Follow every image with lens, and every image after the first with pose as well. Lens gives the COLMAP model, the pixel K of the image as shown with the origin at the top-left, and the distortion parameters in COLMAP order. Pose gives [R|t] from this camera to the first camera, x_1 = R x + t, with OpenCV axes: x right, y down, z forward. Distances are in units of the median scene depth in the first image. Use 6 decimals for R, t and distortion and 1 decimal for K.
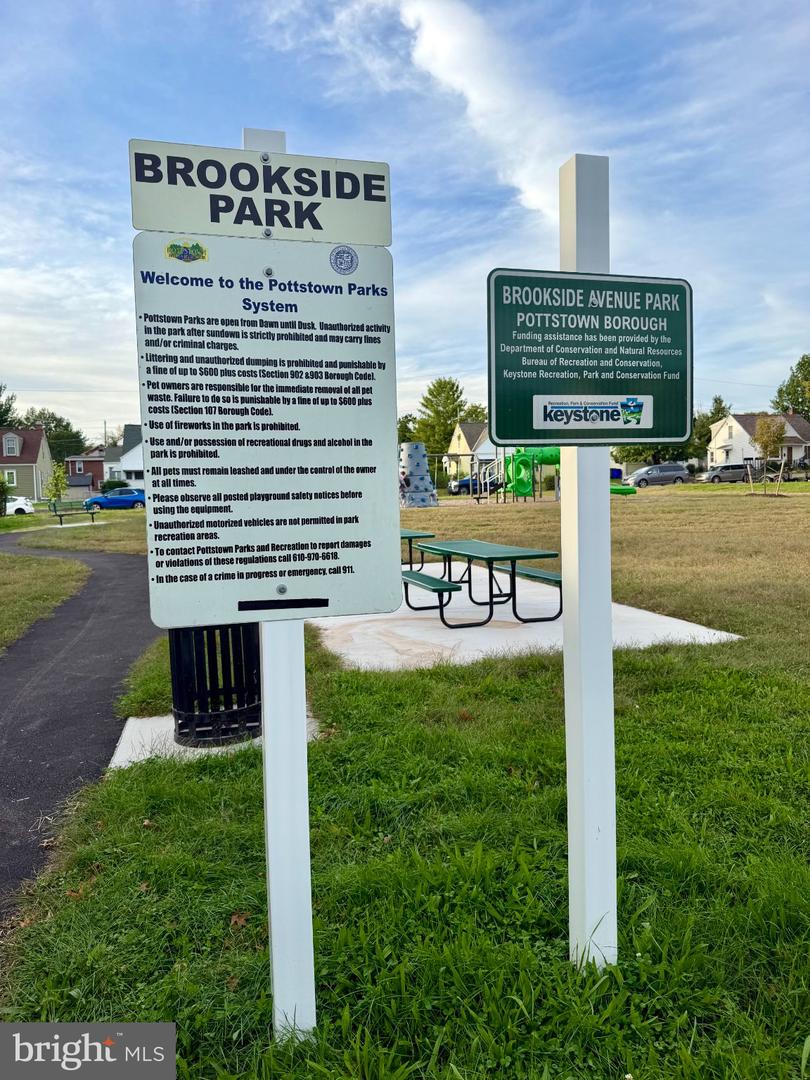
lens RADIAL K [[742.1, 0, 405.0], [0, 742.1, 540.0], [0, 0, 1]] dist [0.085027, -0.140037]
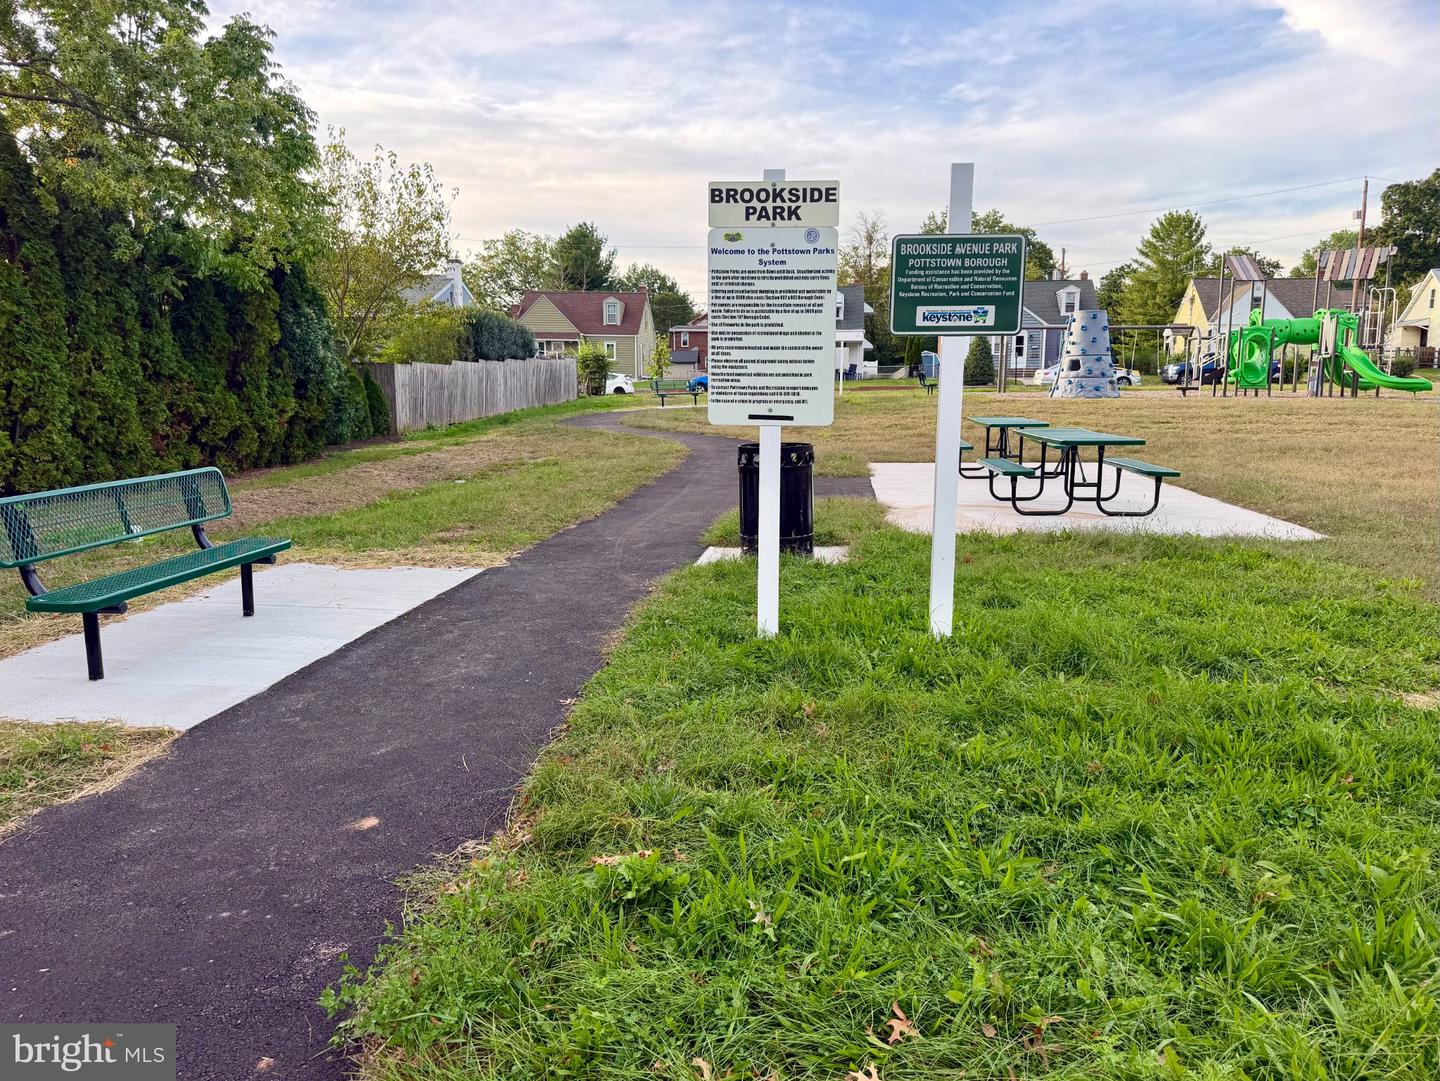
lens RADIAL K [[989.4, 0, 731.4], [0, 989.4, 544.2], [0, 0, 1]] dist [0.085027, -0.140037]
pose [[0.935243, 0.084847, -0.343687, 0.640254], [-0.049000, 0.992534, 0.111692, 0.126230], [0.350598, -0.087619, 0.932418, -1.445407]]
